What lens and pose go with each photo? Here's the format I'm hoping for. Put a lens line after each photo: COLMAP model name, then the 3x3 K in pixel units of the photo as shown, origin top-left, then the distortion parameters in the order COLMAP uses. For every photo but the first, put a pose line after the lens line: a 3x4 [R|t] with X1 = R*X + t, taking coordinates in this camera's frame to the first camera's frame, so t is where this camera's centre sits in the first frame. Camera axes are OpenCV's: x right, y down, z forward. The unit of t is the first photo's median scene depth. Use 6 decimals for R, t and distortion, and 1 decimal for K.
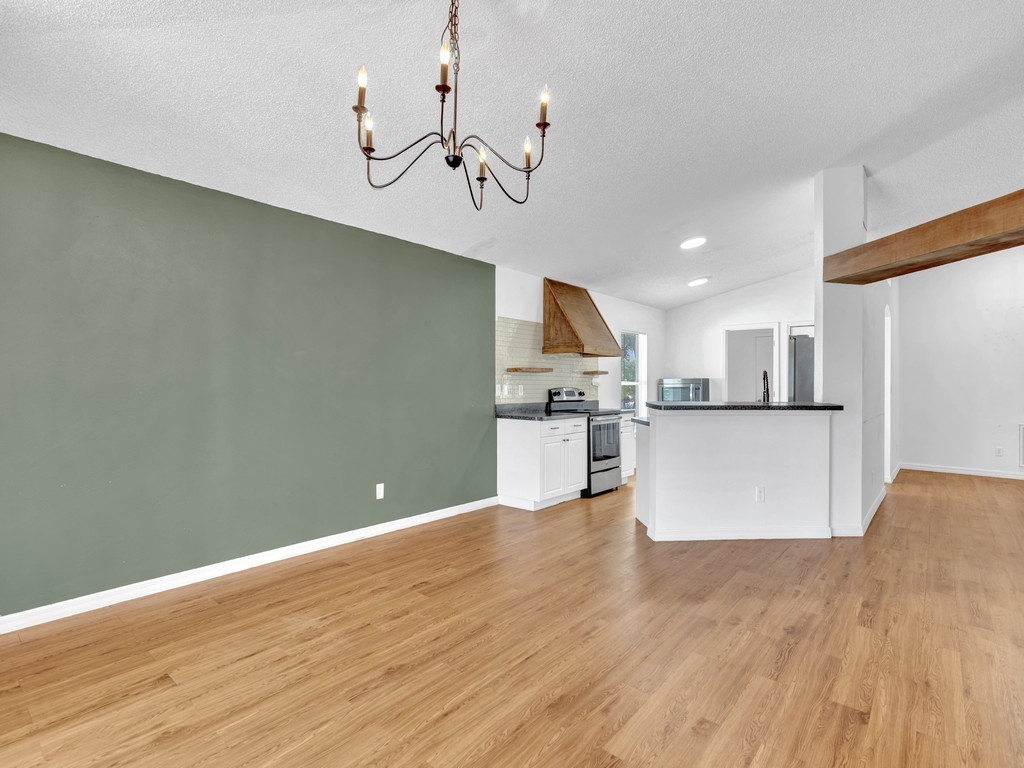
lens RADIAL K [[512.8, 0, 512.0], [0, 512.8, 384.0], [0, 0, 1]] dist [-0.002990, -0.000114]
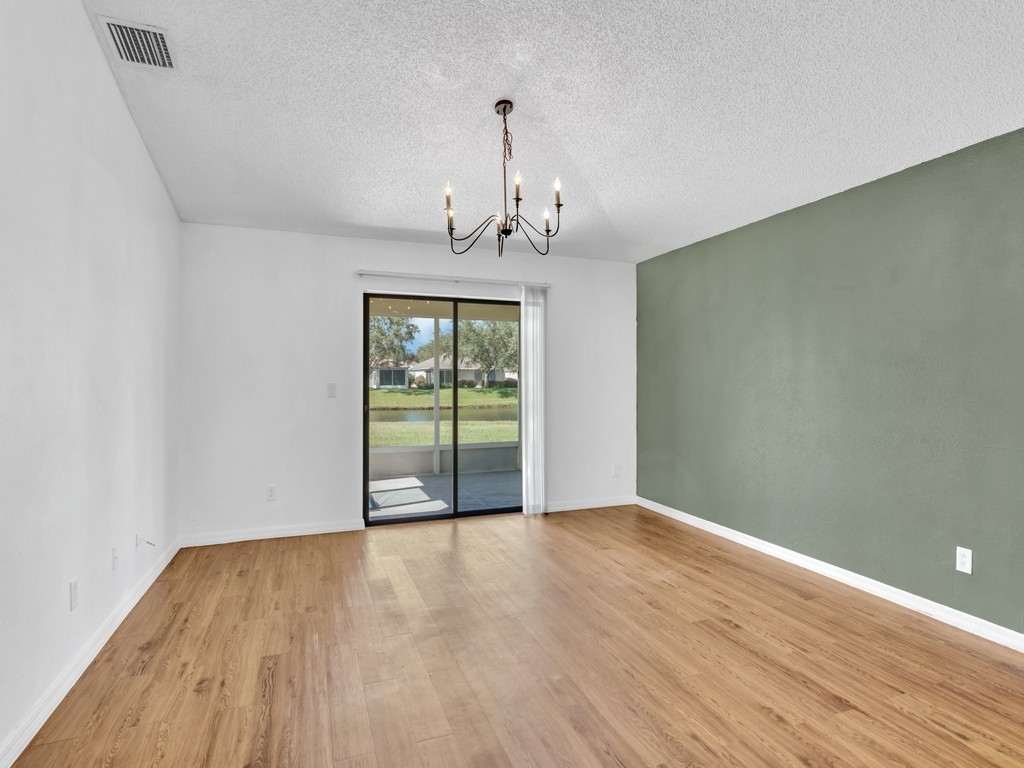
lens RADIAL K [[534.7, 0, 510.6], [0, 534.7, 372.9], [0, 0, 1]] dist [-0.005216, -0.000637]
pose [[-0.487741, -0.019210, -0.872777, 0.779258], [-0.008859, 0.999815, -0.017055, -0.002363], [0.872944, -0.000587, -0.487821, 1.123222]]
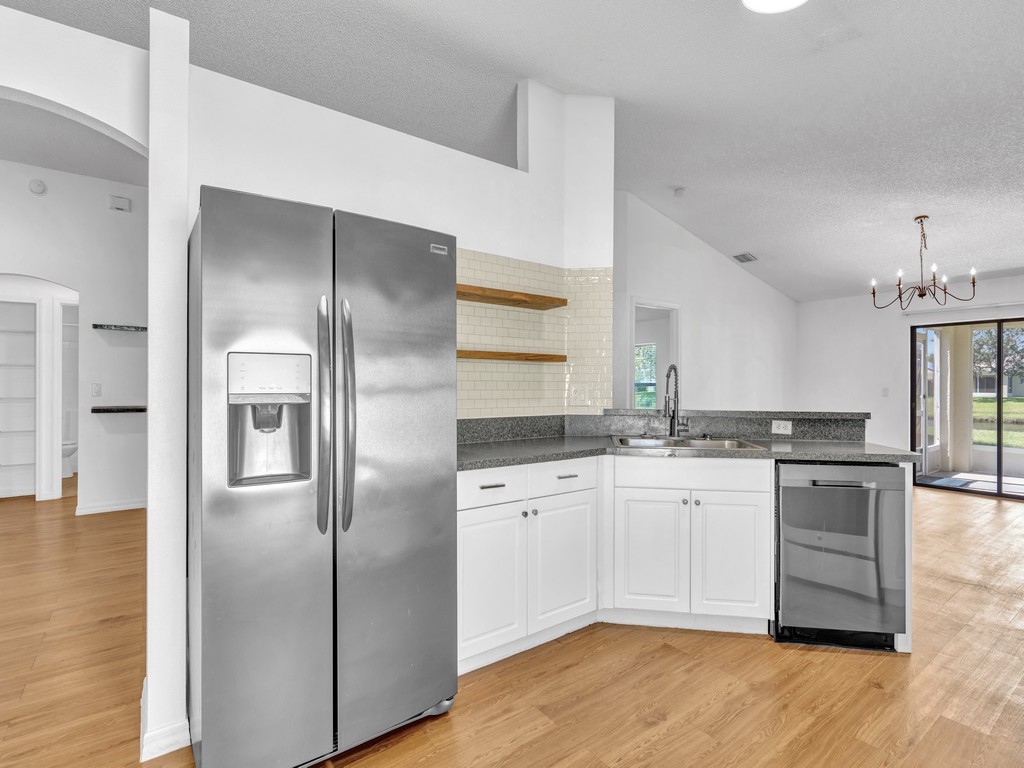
lens RADIAL K [[495.0, 0, 522.4], [0, 495.0, 388.3], [0, 0, 1]] dist [-0.002499, -0.000078]
pose [[-0.974167, -0.013934, 0.225400, 0.771621], [-0.011167, 0.999846, 0.013546, -0.002386], [-0.225554, 0.010679, -0.974172, 2.382424]]
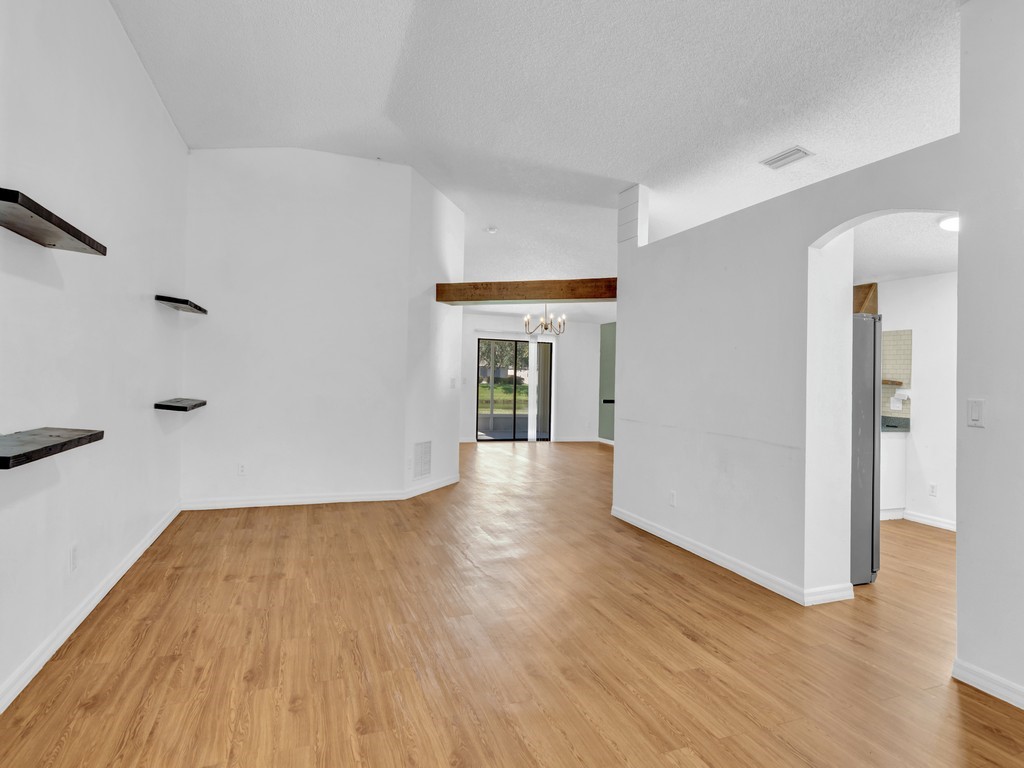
lens RADIAL K [[550.1, 0, 502.3], [0, 550.1, 378.6], [0, 0, 1]] dist [0.002391, -0.001010]
pose [[-0.498858, -0.021152, -0.866425, 2.585891], [-0.042568, 0.999094, 0.000118, -0.002255], [0.865638, 0.036941, -0.499306, 1.901551]]
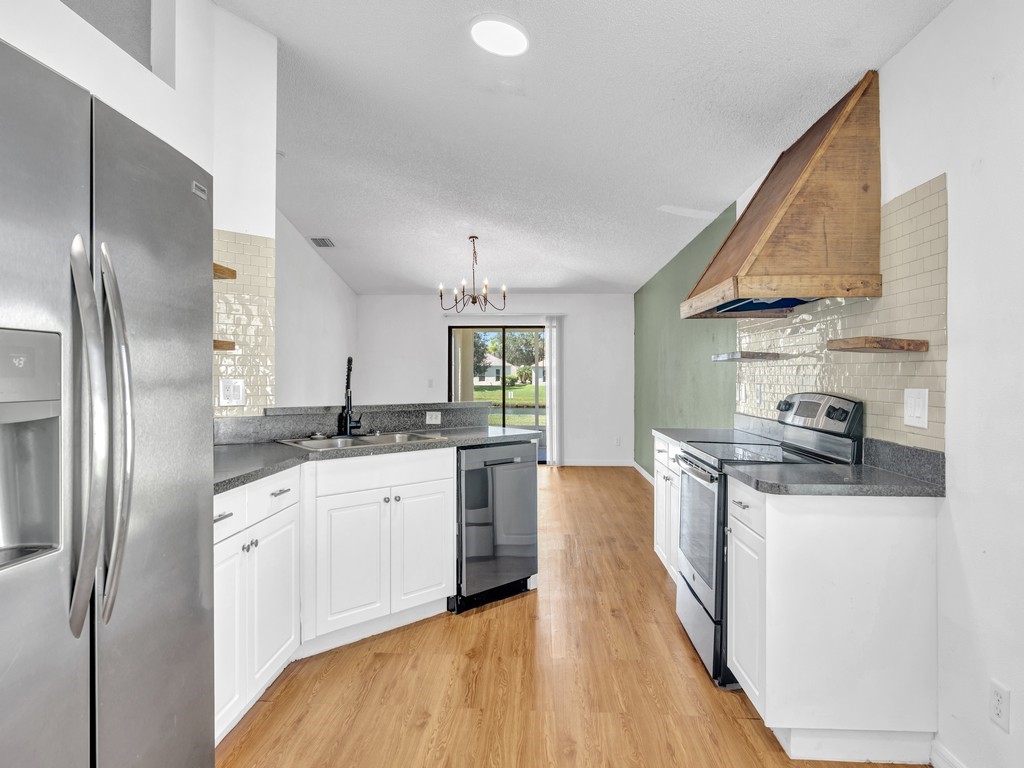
lens RADIAL K [[564.7, 0, 503.3], [0, 564.7, 377.2], [0, 0, 1]] dist [-0.004717, -0.001653]
pose [[-0.804621, -0.008267, -0.593731, 1.064888], [-0.009234, 0.999956, -0.001409, -0.003299], [0.593717, 0.004349, -0.804662, 2.363074]]
